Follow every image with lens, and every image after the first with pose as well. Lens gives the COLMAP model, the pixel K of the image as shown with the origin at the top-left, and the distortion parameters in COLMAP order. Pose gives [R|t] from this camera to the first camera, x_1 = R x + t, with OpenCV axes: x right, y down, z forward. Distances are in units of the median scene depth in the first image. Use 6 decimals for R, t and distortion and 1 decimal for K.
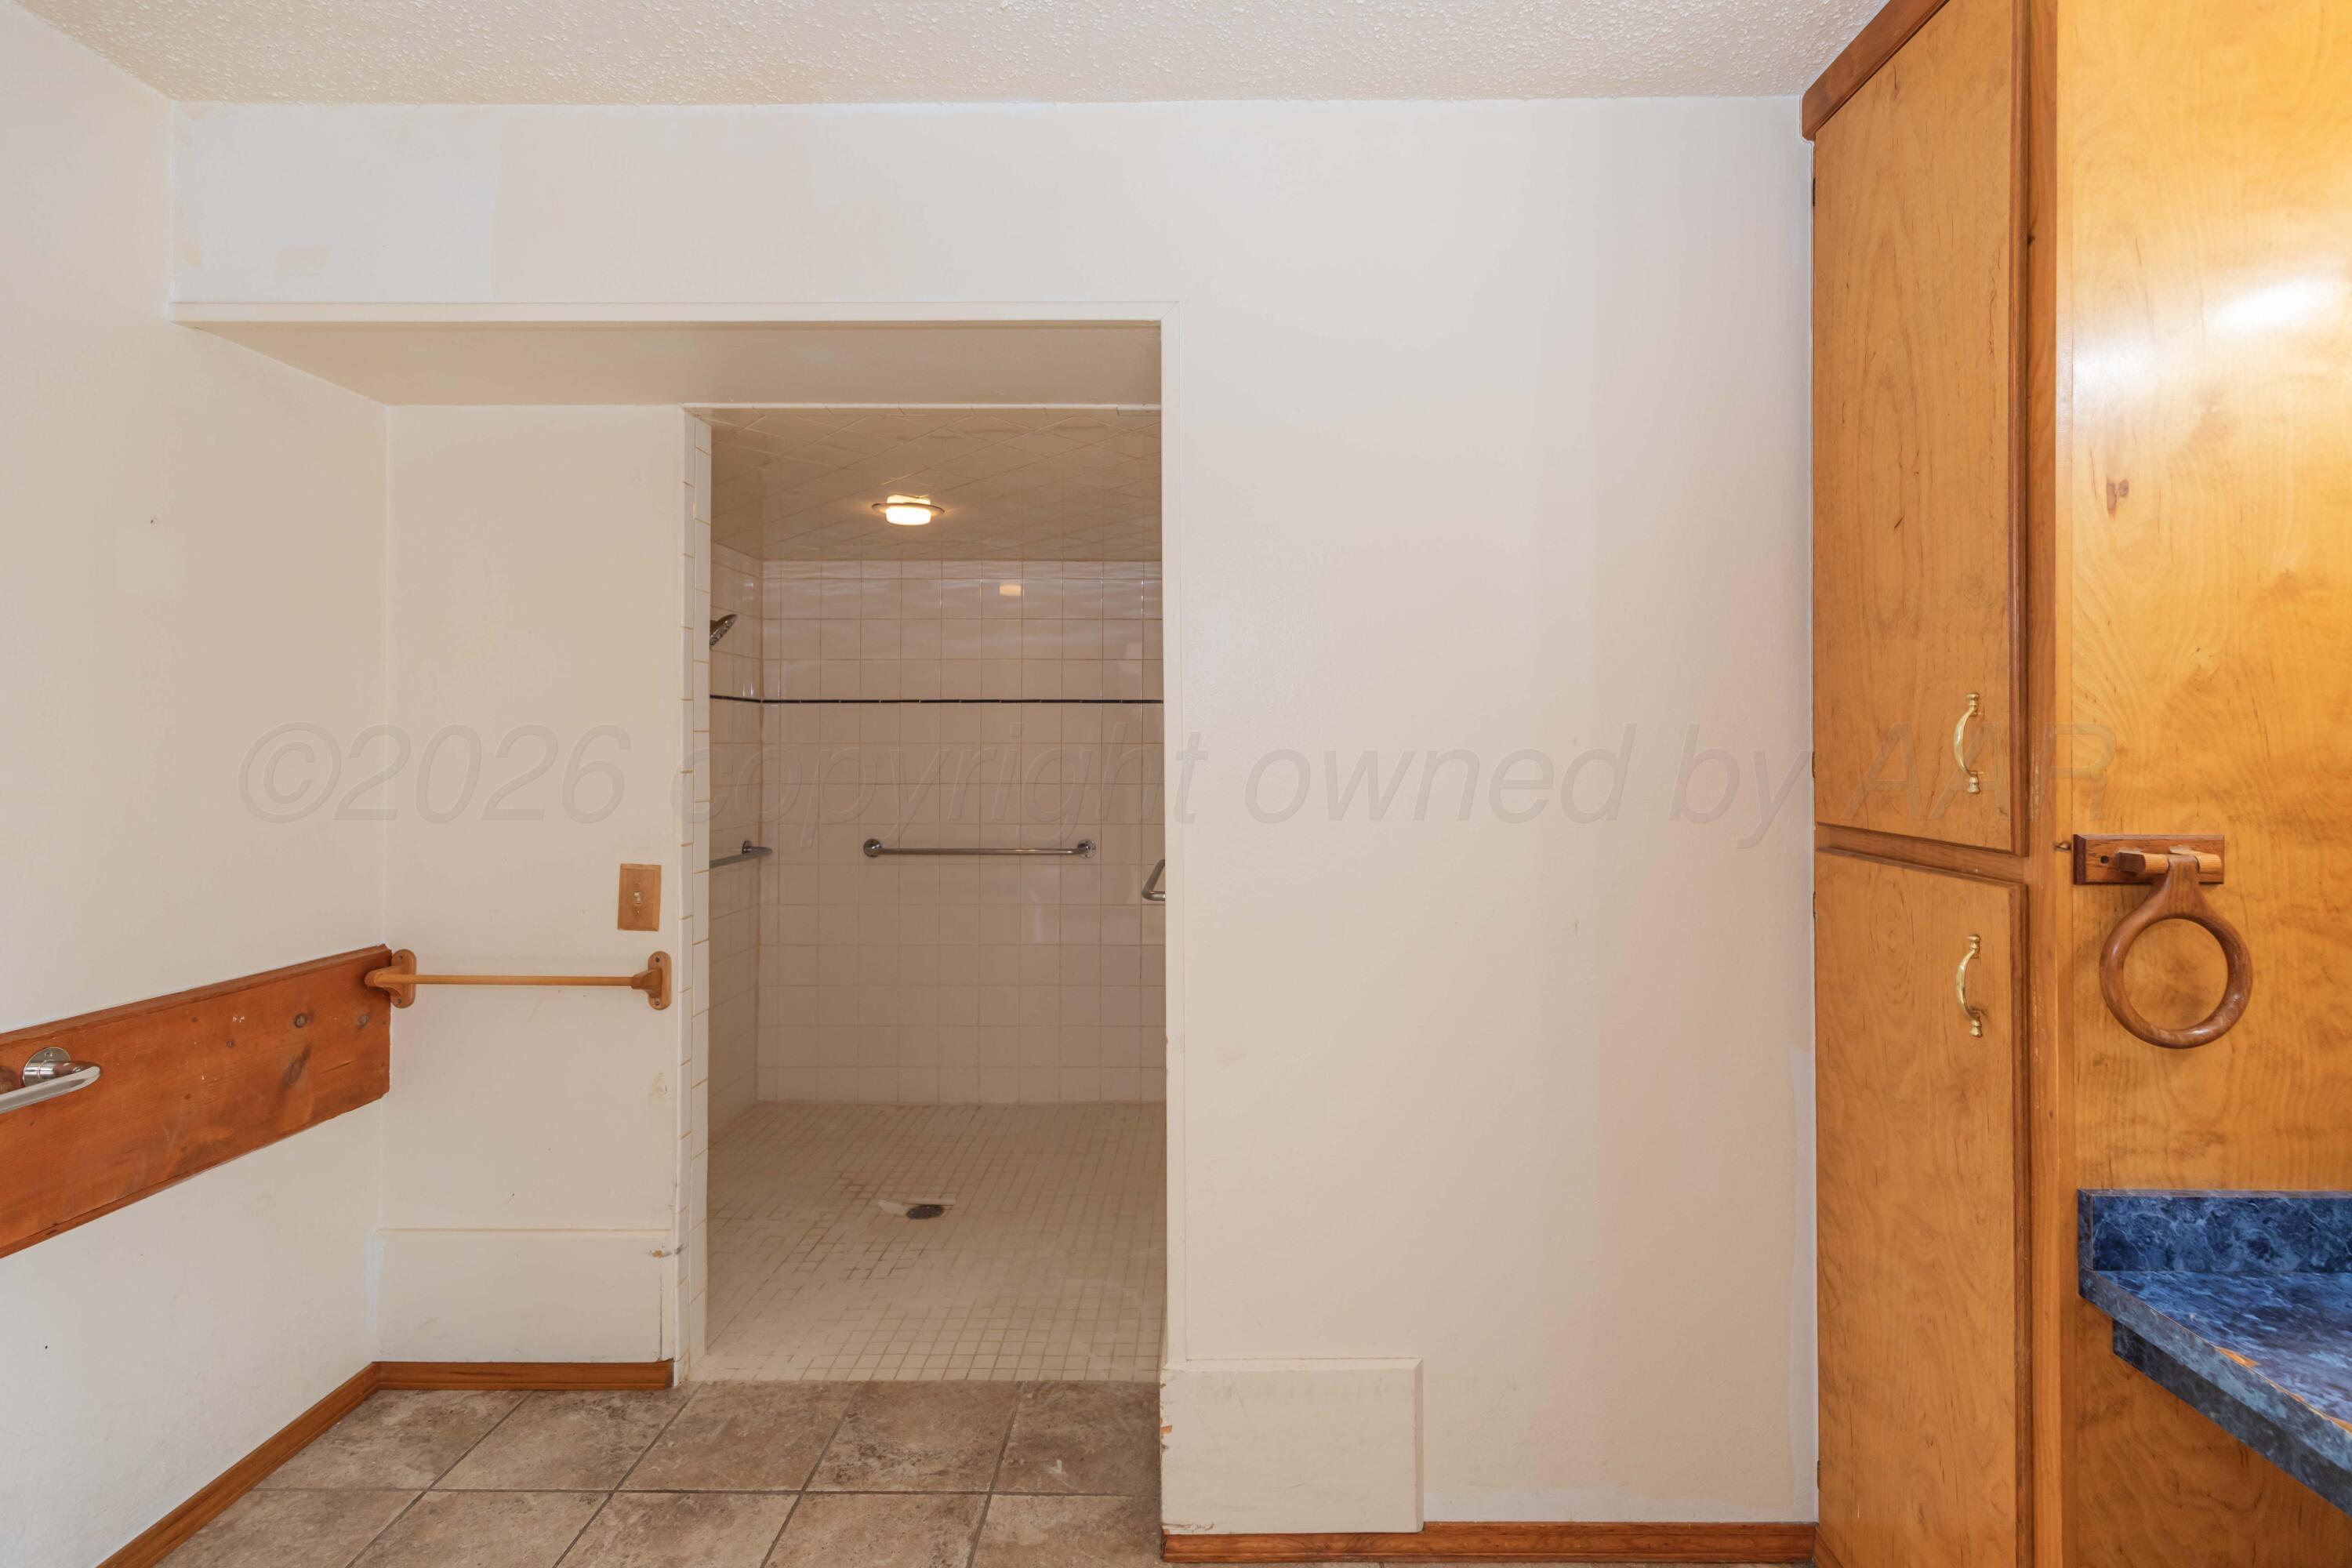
lens RADIAL K [[1070.0, 0, 1176.6], [0, 1070.0, 743.1], [0, 0, 1]] dist [0.007021, -0.002354]
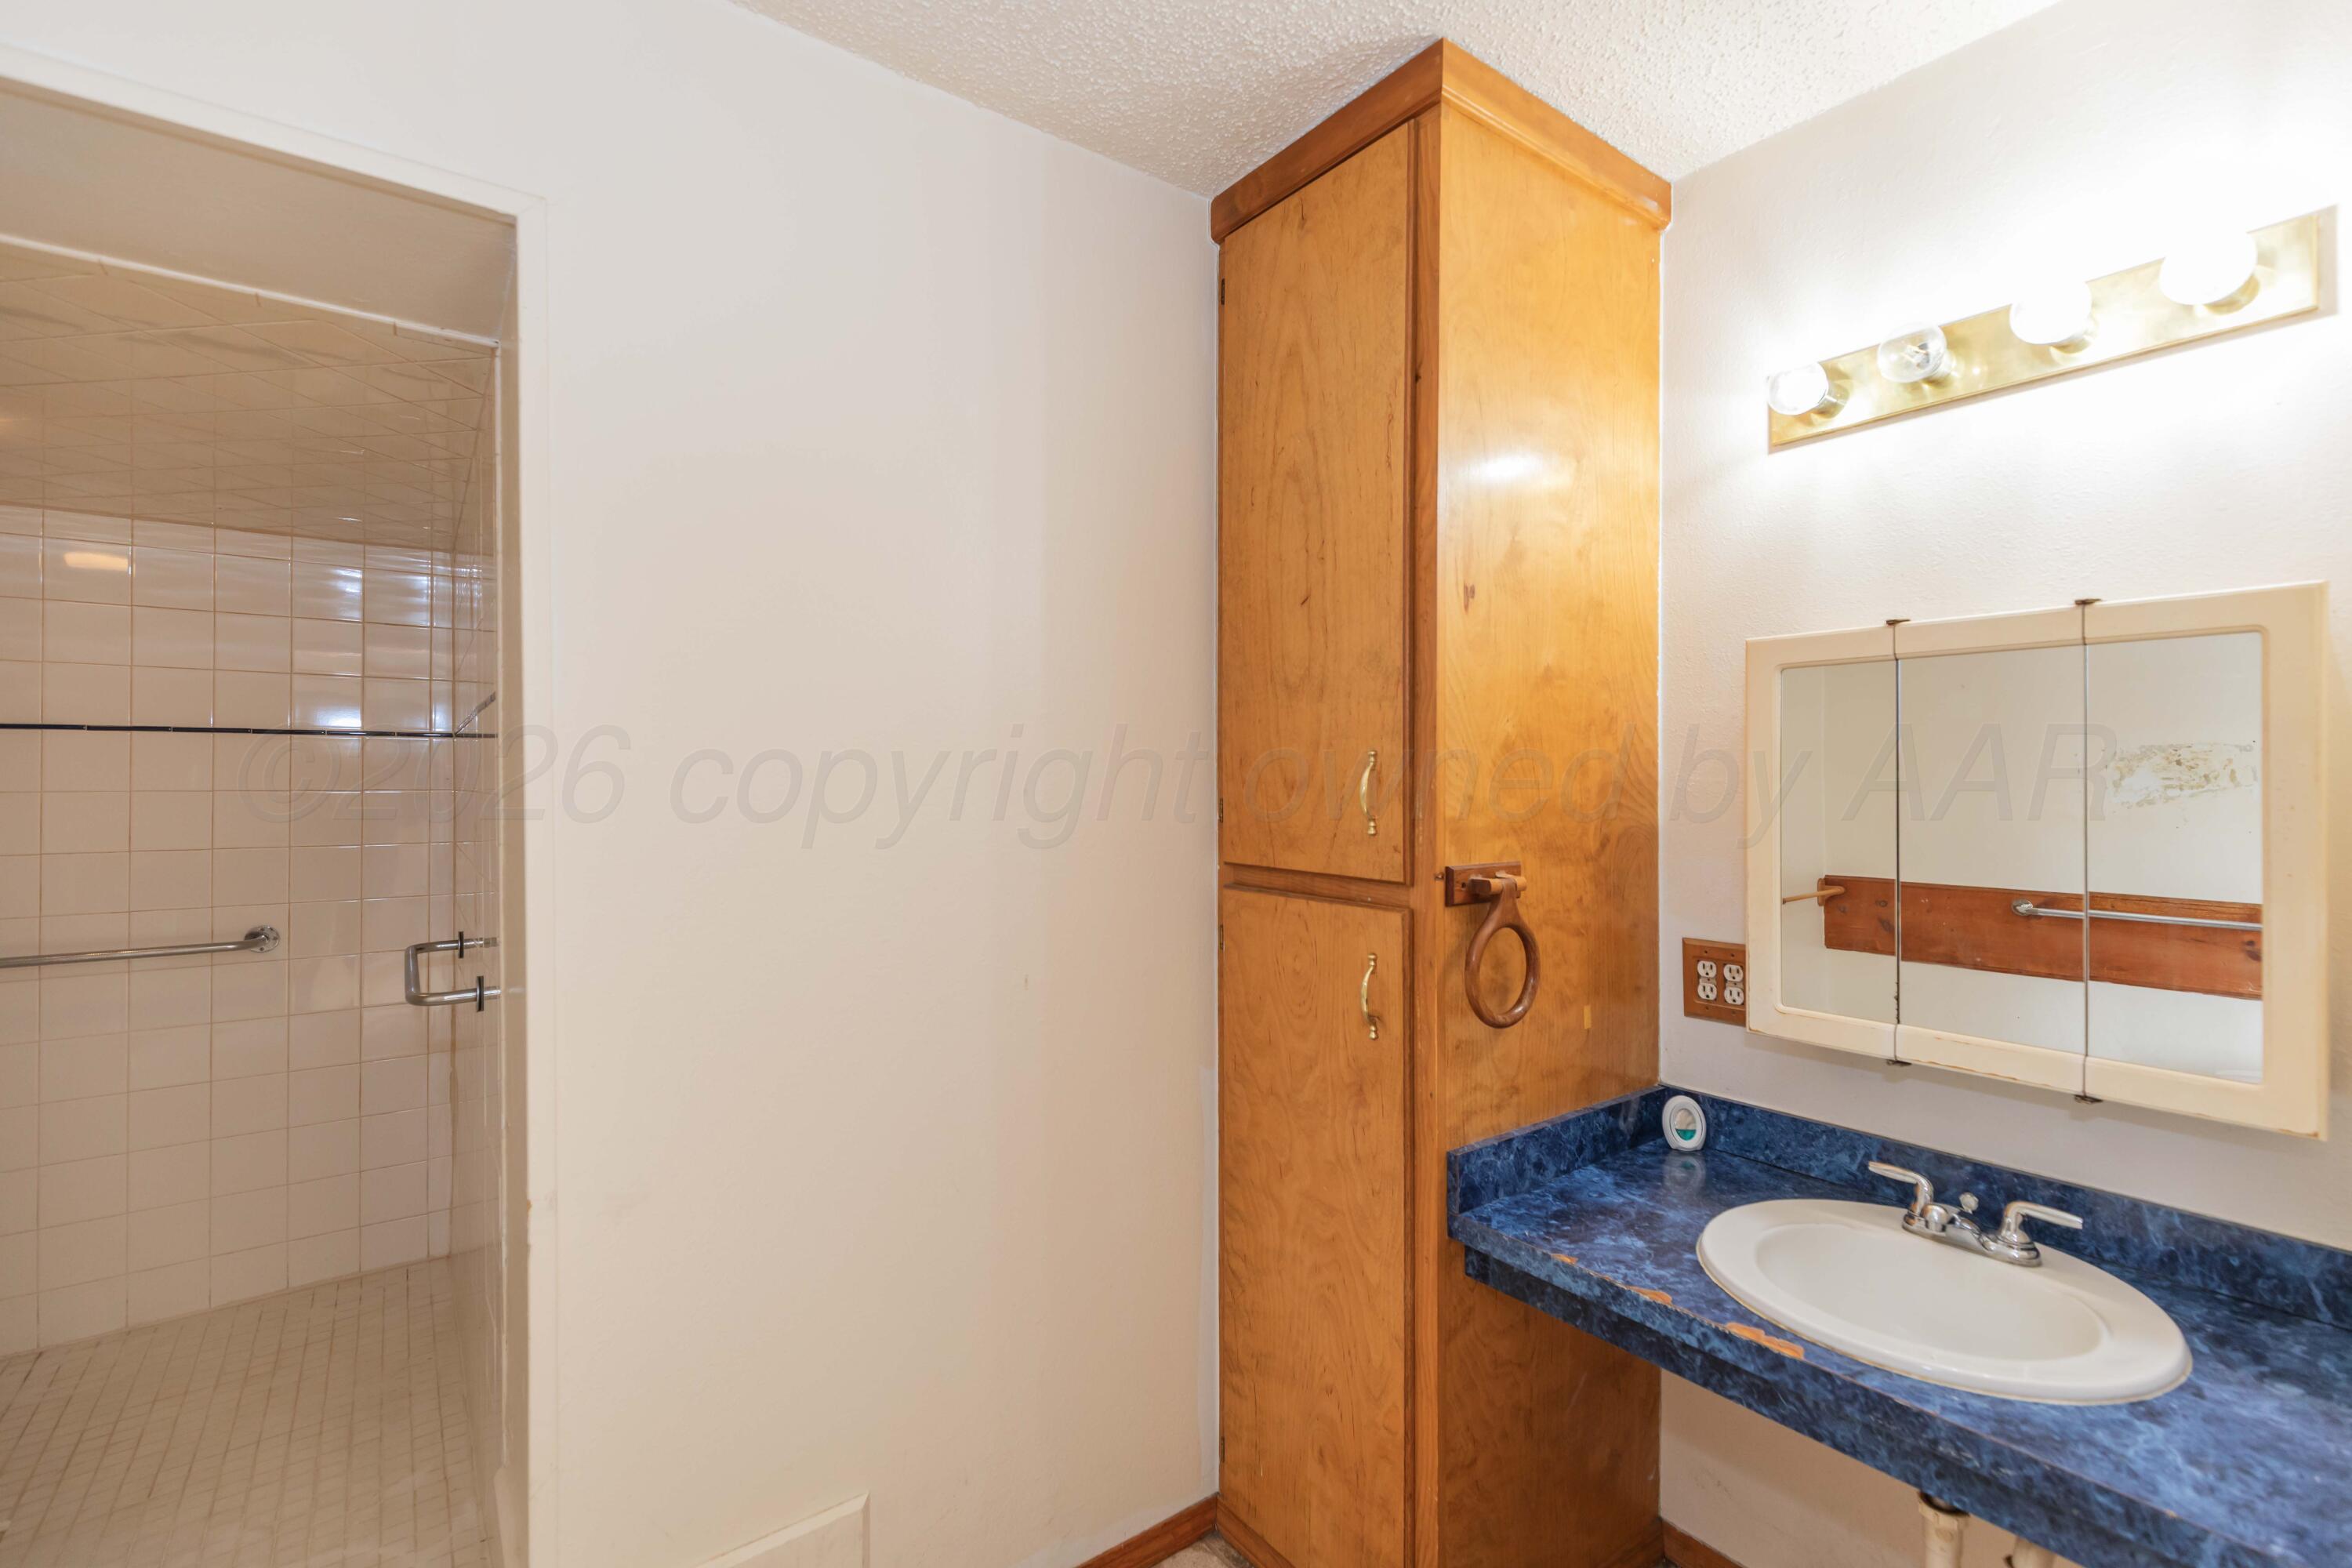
lens RADIAL K [[1070.0, 0, 1176.6], [0, 1070.0, 783.0], [0, 0, 1]] dist [0.007021, -0.002354]
pose [[0.783272, -0.006045, 0.621650, -0.151752], [0.004523, 0.999982, 0.004025, -0.015337], [-0.621663, -0.000340, 0.783285, 0.195172]]
